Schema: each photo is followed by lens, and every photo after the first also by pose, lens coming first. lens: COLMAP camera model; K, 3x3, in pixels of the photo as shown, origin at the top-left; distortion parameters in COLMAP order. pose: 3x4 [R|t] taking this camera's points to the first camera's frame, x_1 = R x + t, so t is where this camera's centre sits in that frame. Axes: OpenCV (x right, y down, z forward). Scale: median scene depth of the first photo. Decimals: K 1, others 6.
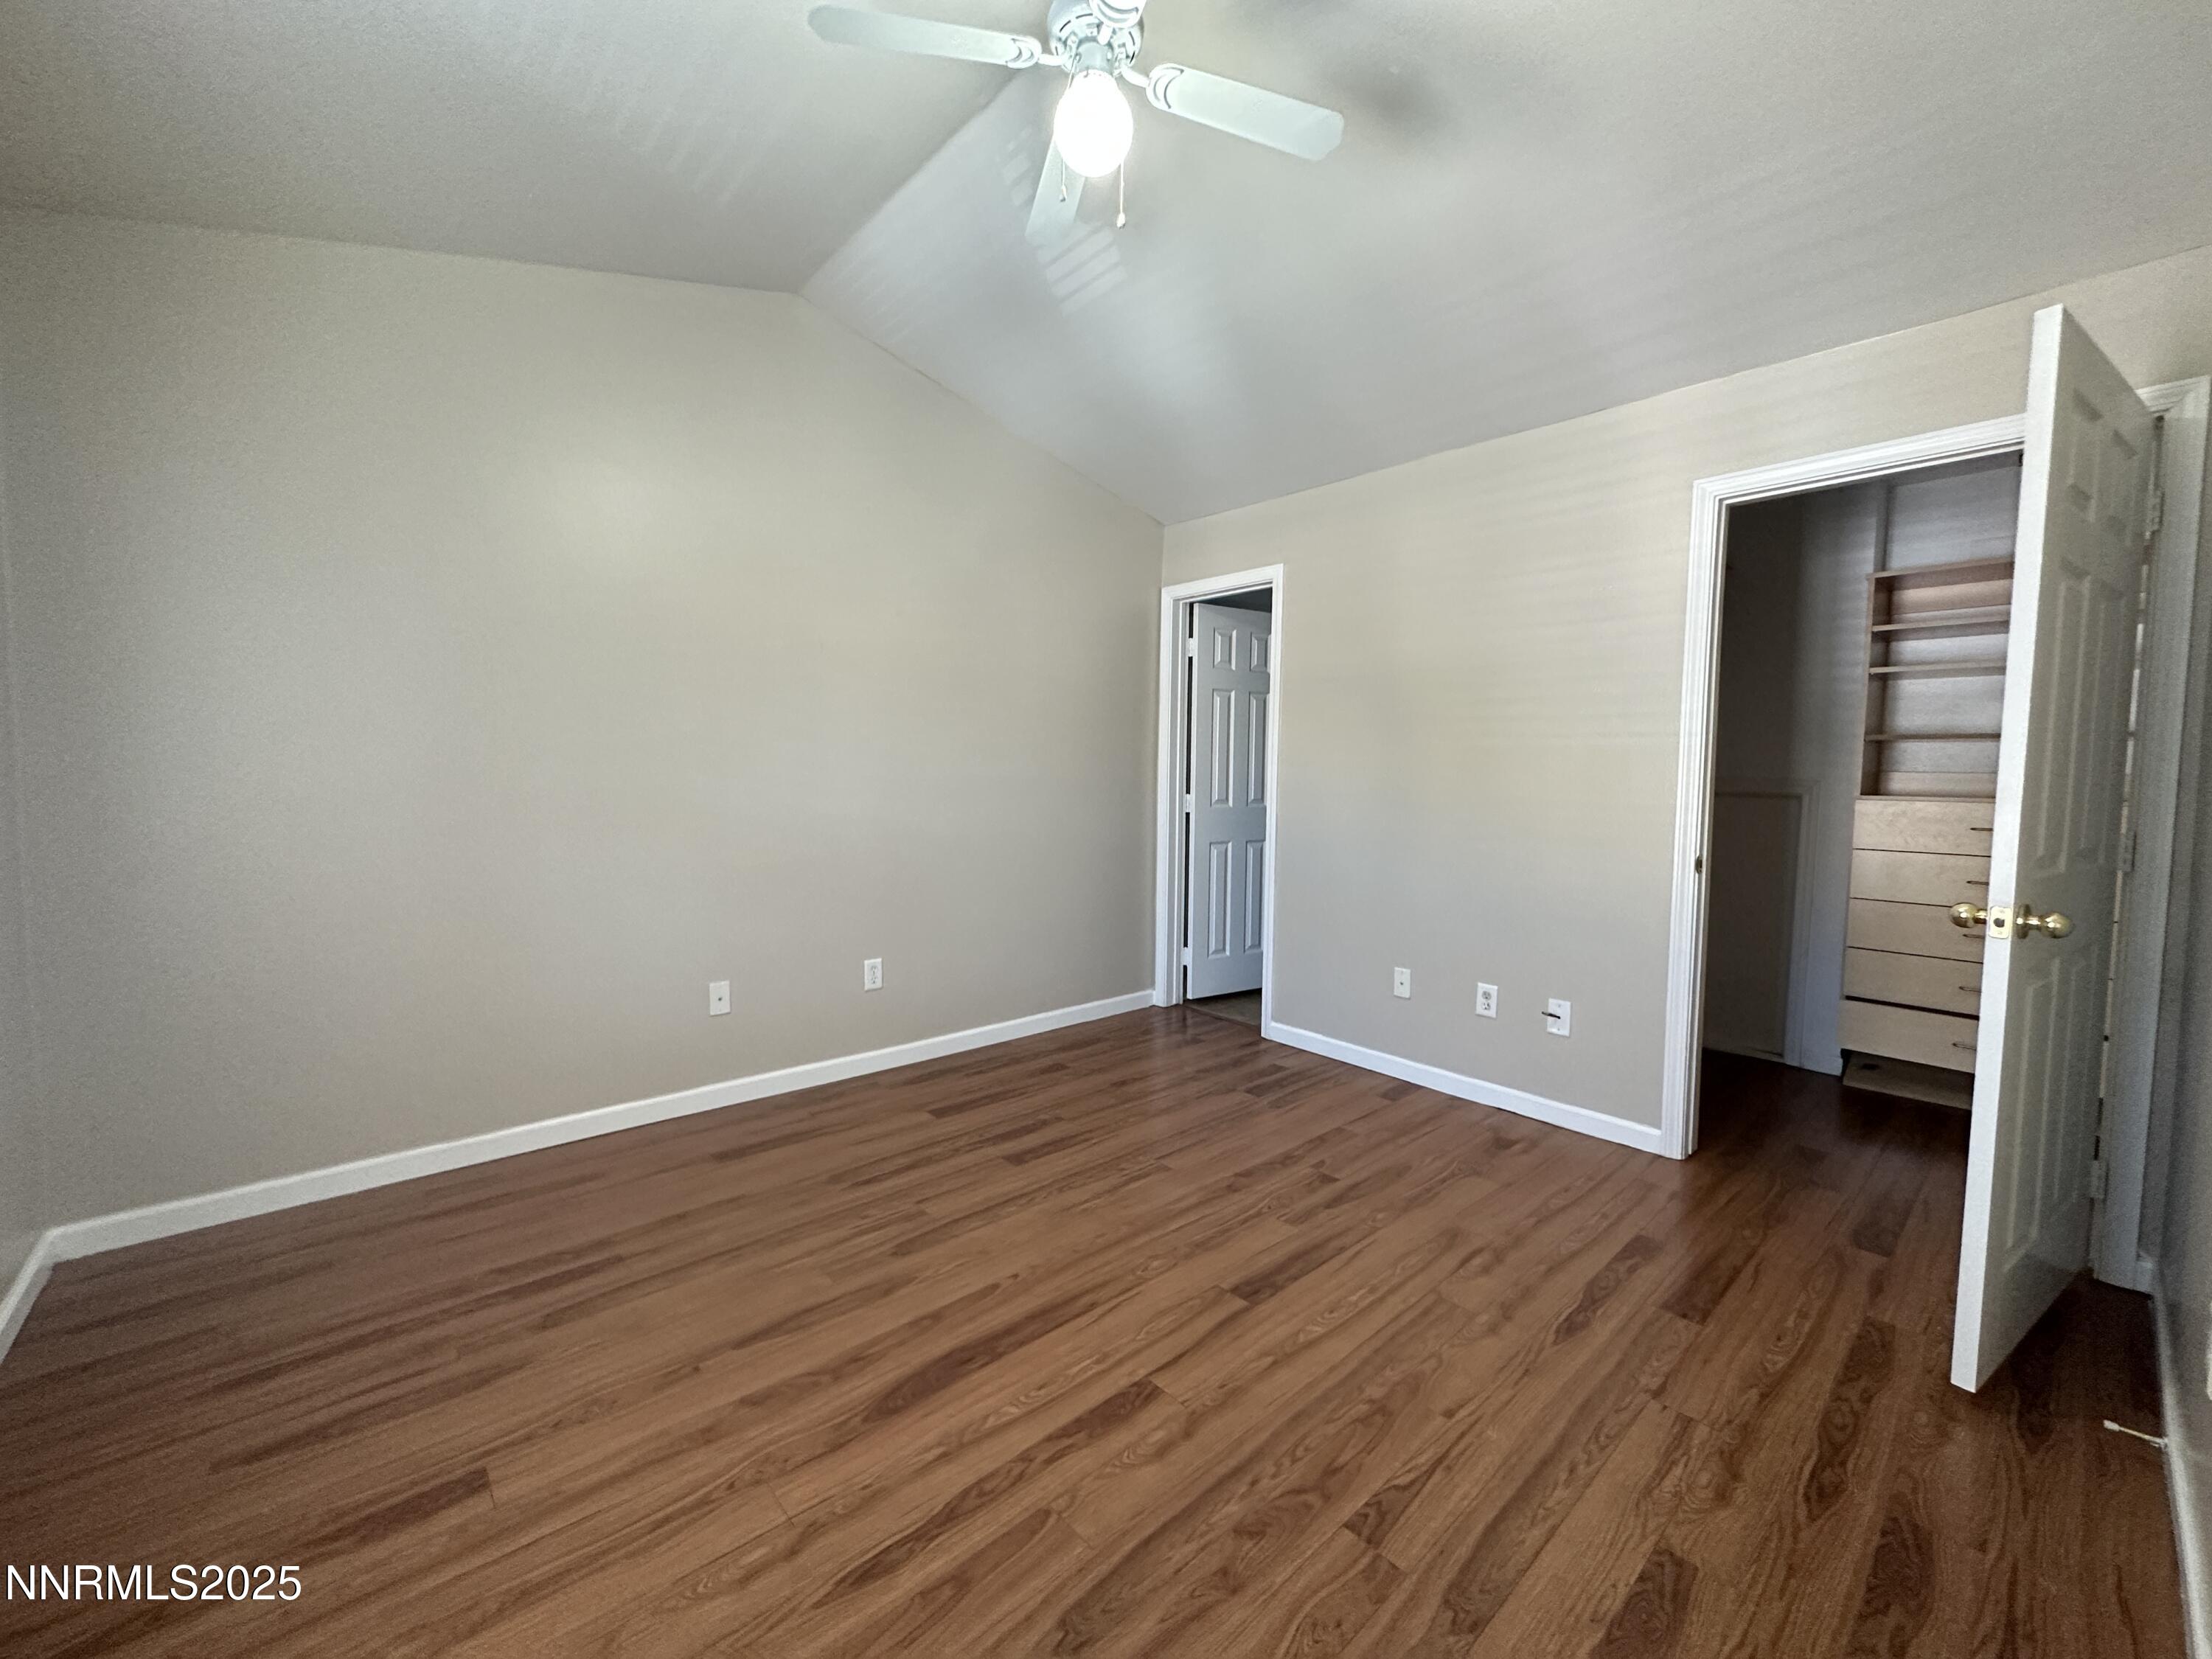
lens RADIAL K [[886.3, 0, 1111.4], [0, 886.3, 827.8], [0, 0, 1]] dist [0.004539, 0.000222]
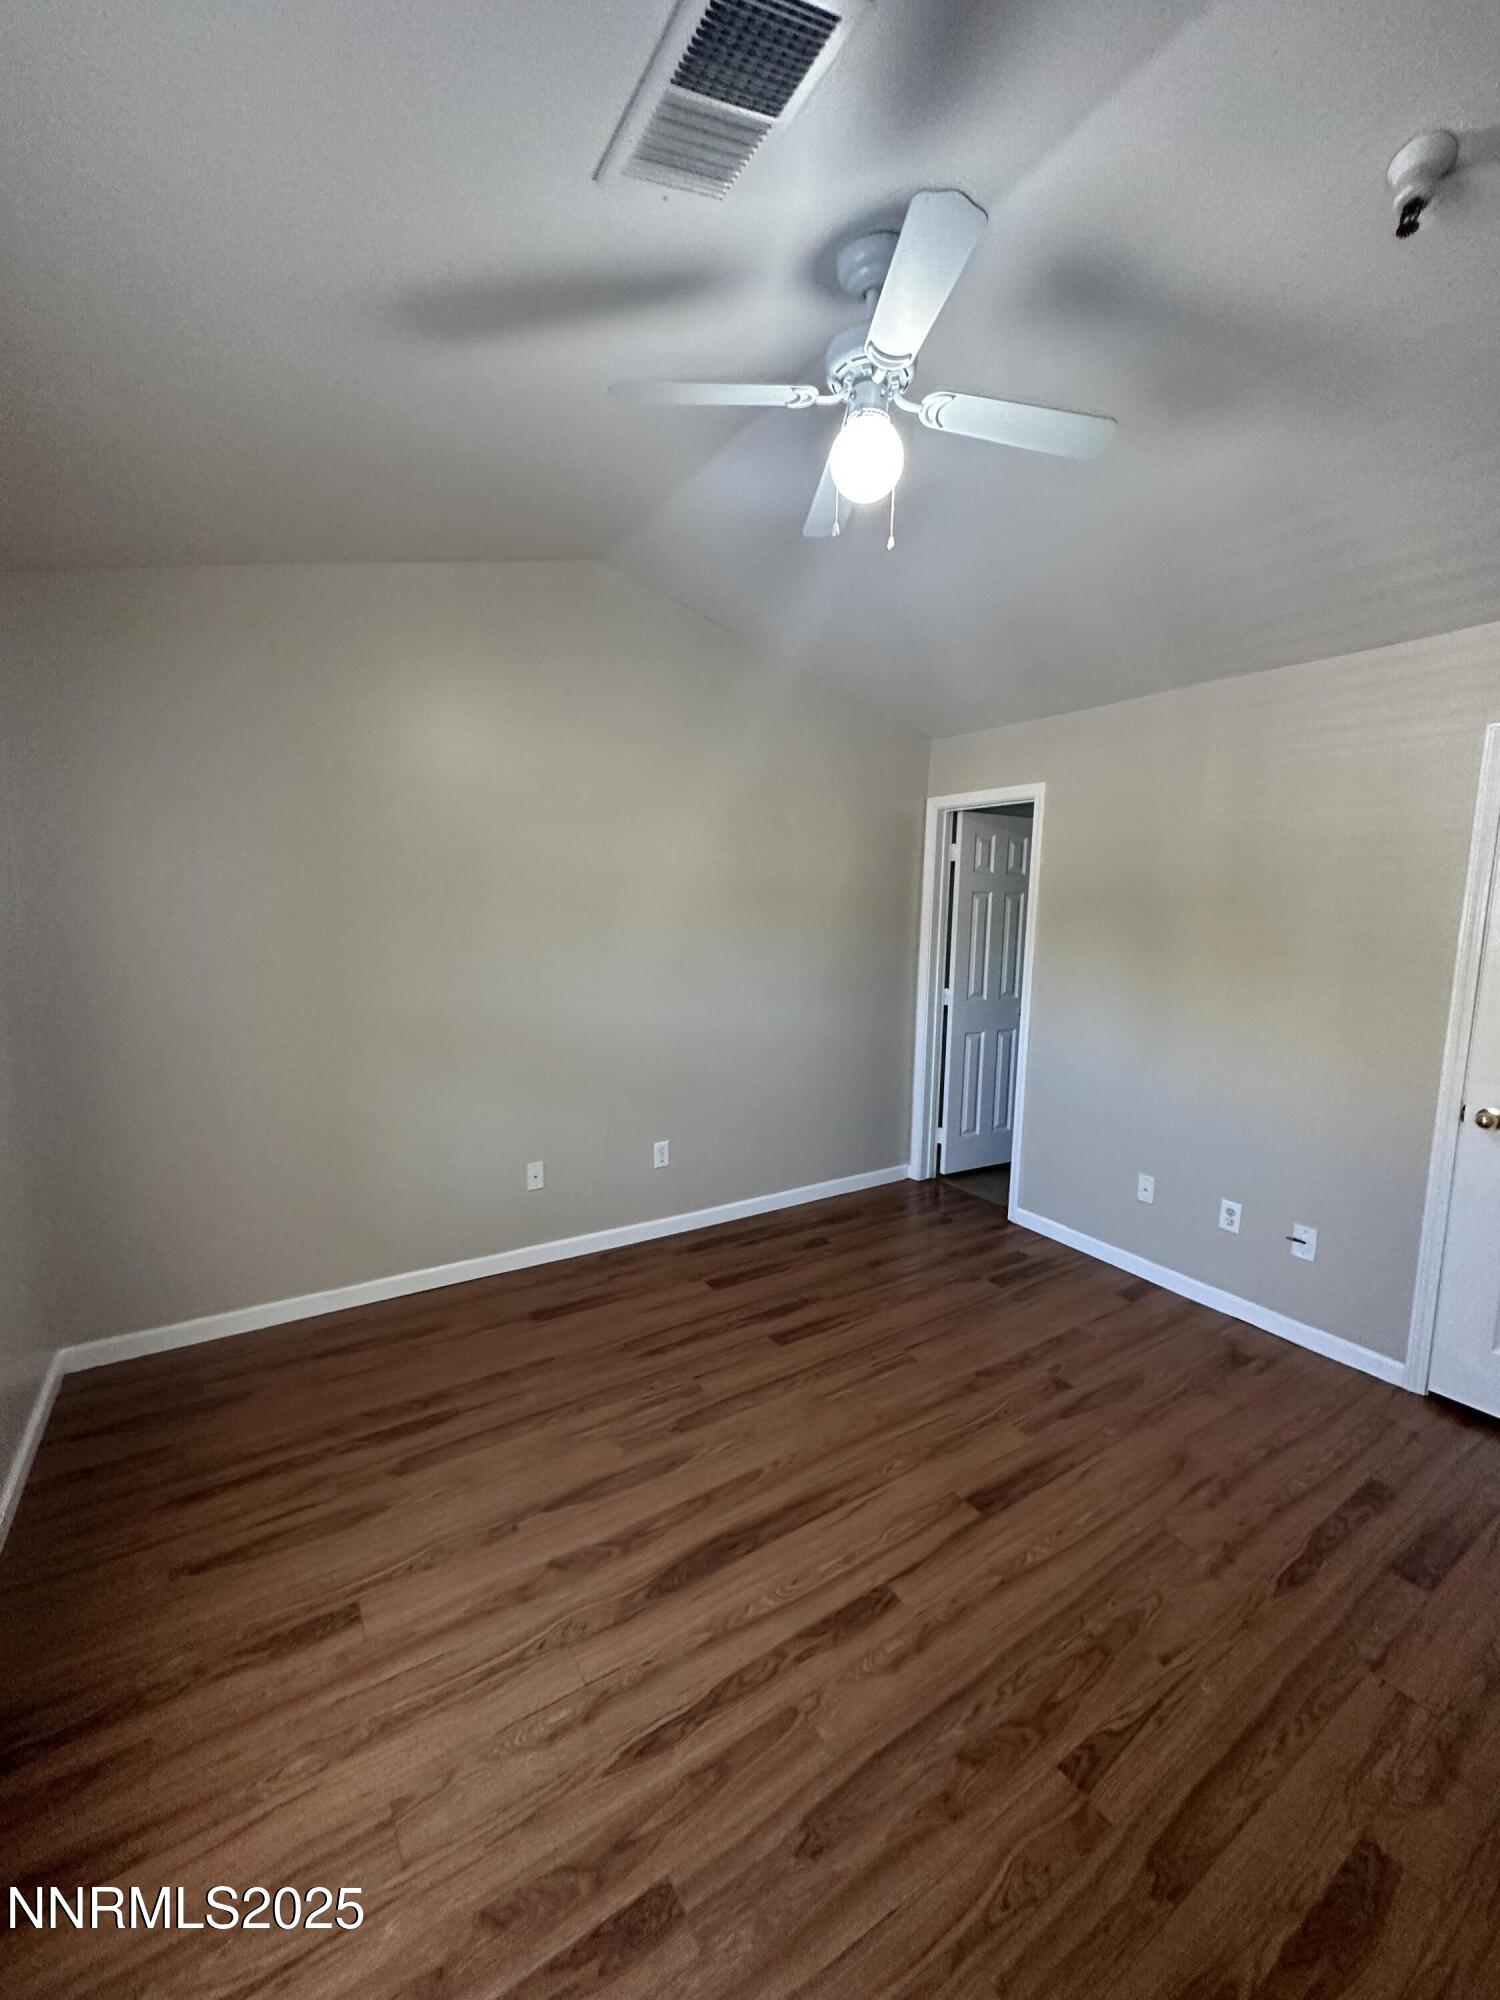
lens RADIAL K [[801.4, 0, 760.2], [0, 801.4, 1002.4], [0, 0, 1]] dist [0.004539, 0.000222]
pose [[0.989056, 0.025743, -0.145275, 0.009696], [-0.016937, 0.997961, 0.061535, -0.183957], [0.146563, -0.058401, 0.987476, -0.003762]]
